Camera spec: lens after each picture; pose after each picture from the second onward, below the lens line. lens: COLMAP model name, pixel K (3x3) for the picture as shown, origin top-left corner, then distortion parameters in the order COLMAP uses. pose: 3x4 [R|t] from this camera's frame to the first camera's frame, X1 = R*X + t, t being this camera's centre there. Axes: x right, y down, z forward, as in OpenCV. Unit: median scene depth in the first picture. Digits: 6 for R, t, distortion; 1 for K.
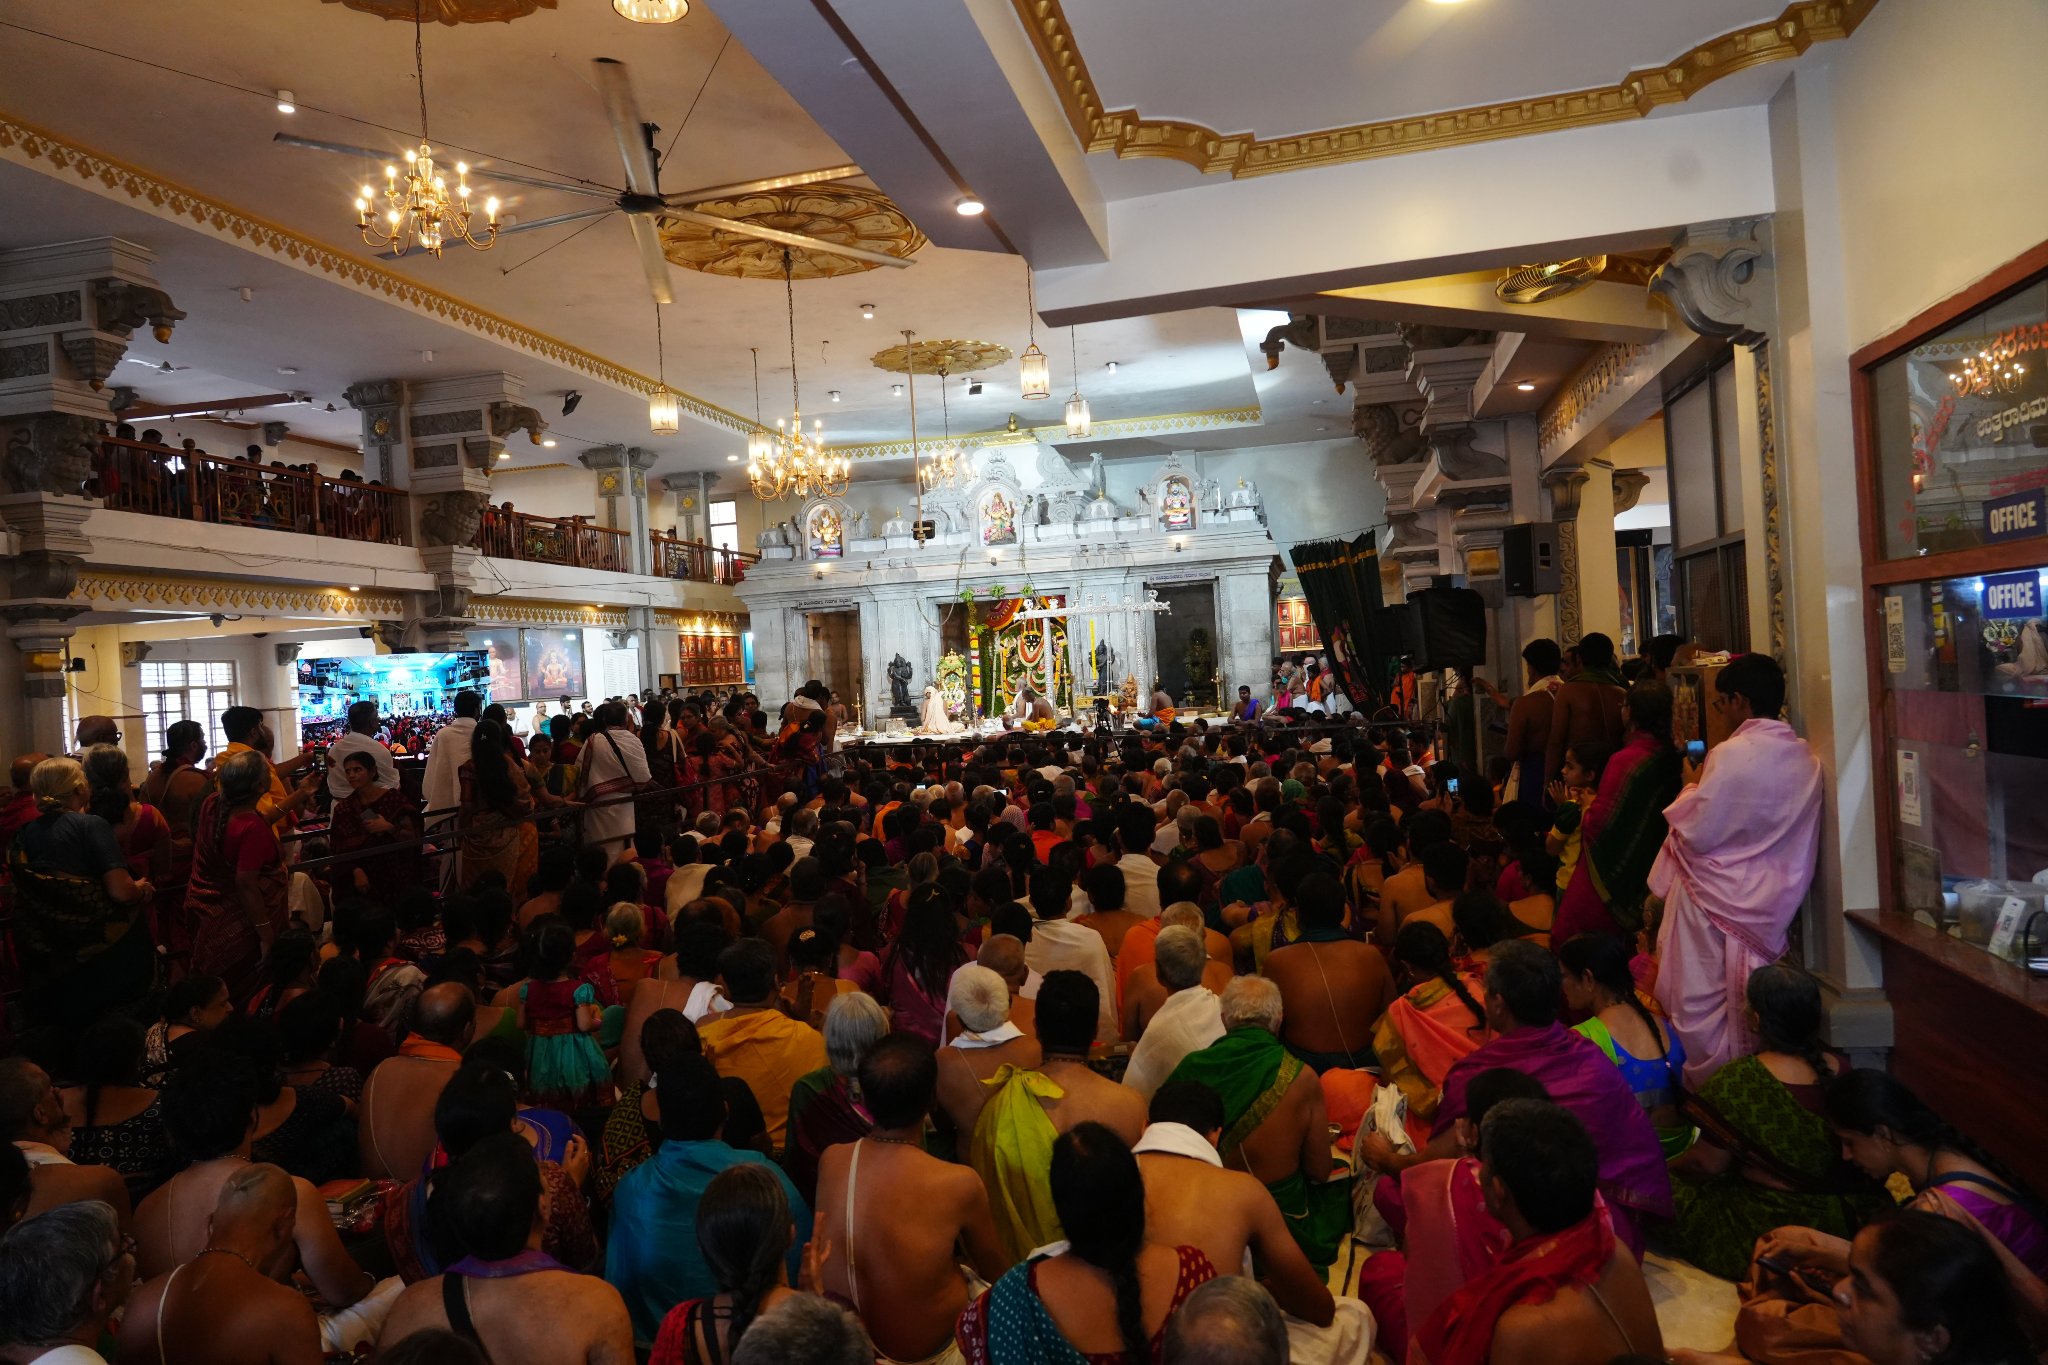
lens RADIAL K [[1448.2, 0, 1015.9], [0, 1448.2, 679.1], [0, 0, 1]] dist [-0.029828, 0.000849]
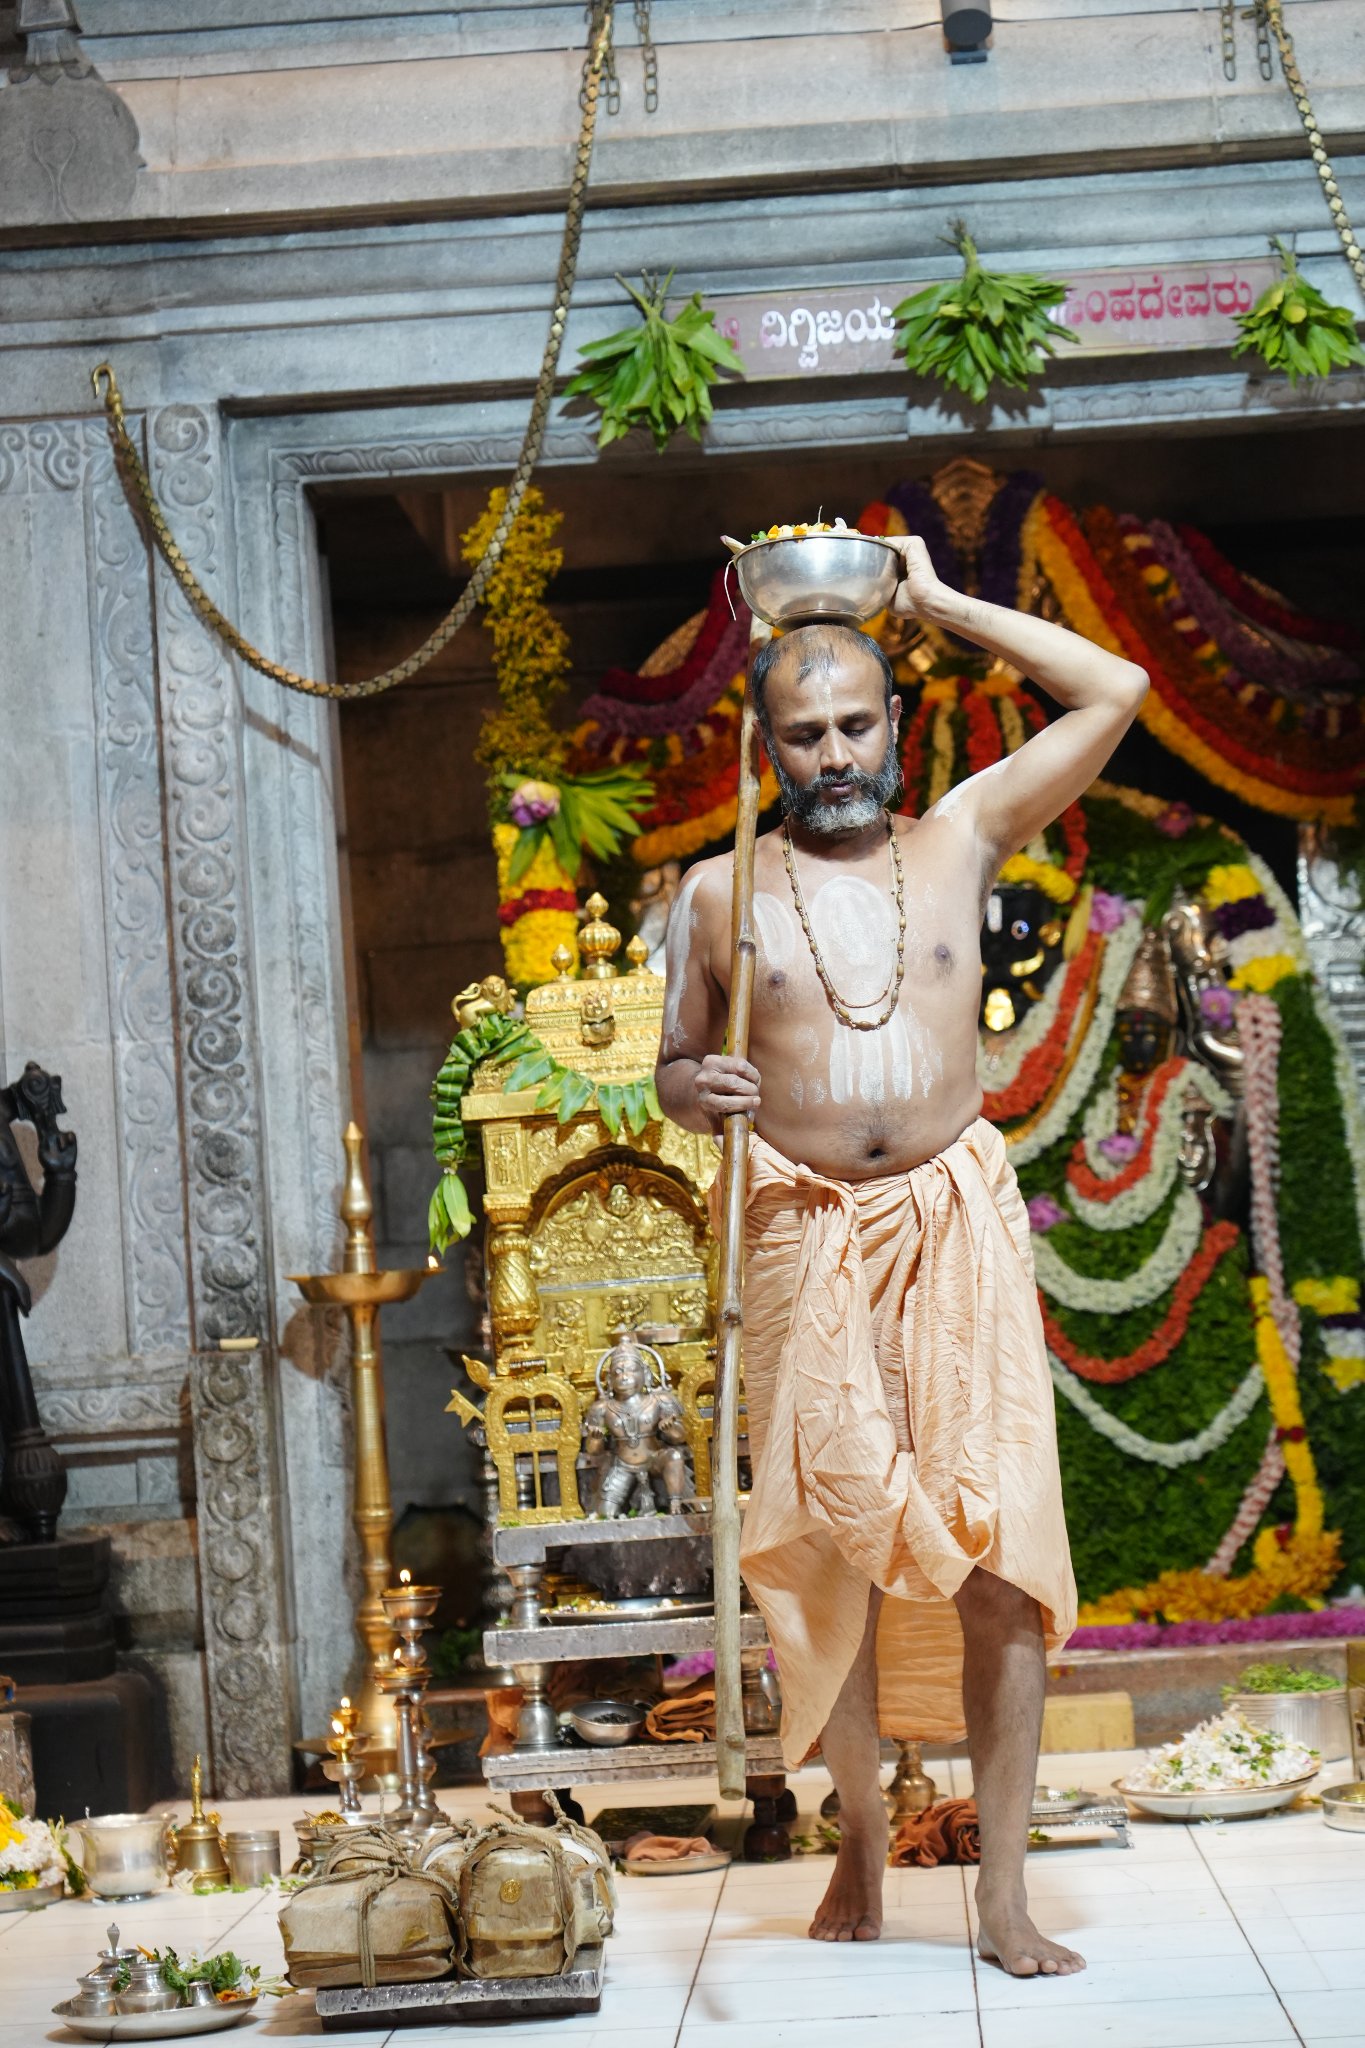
lens RADIAL K [[5144.7, 0, 740.0], [0, 5144.7, 965.5], [0, 0, 1]] dist [0.008352, 0.000000]
pose [[0.983980, 0.006931, 0.178145, -0.088878], [0.007288, 0.996845, -0.079039, 0.008209], [-0.178130, 0.079072, 0.980825, 0.664105]]
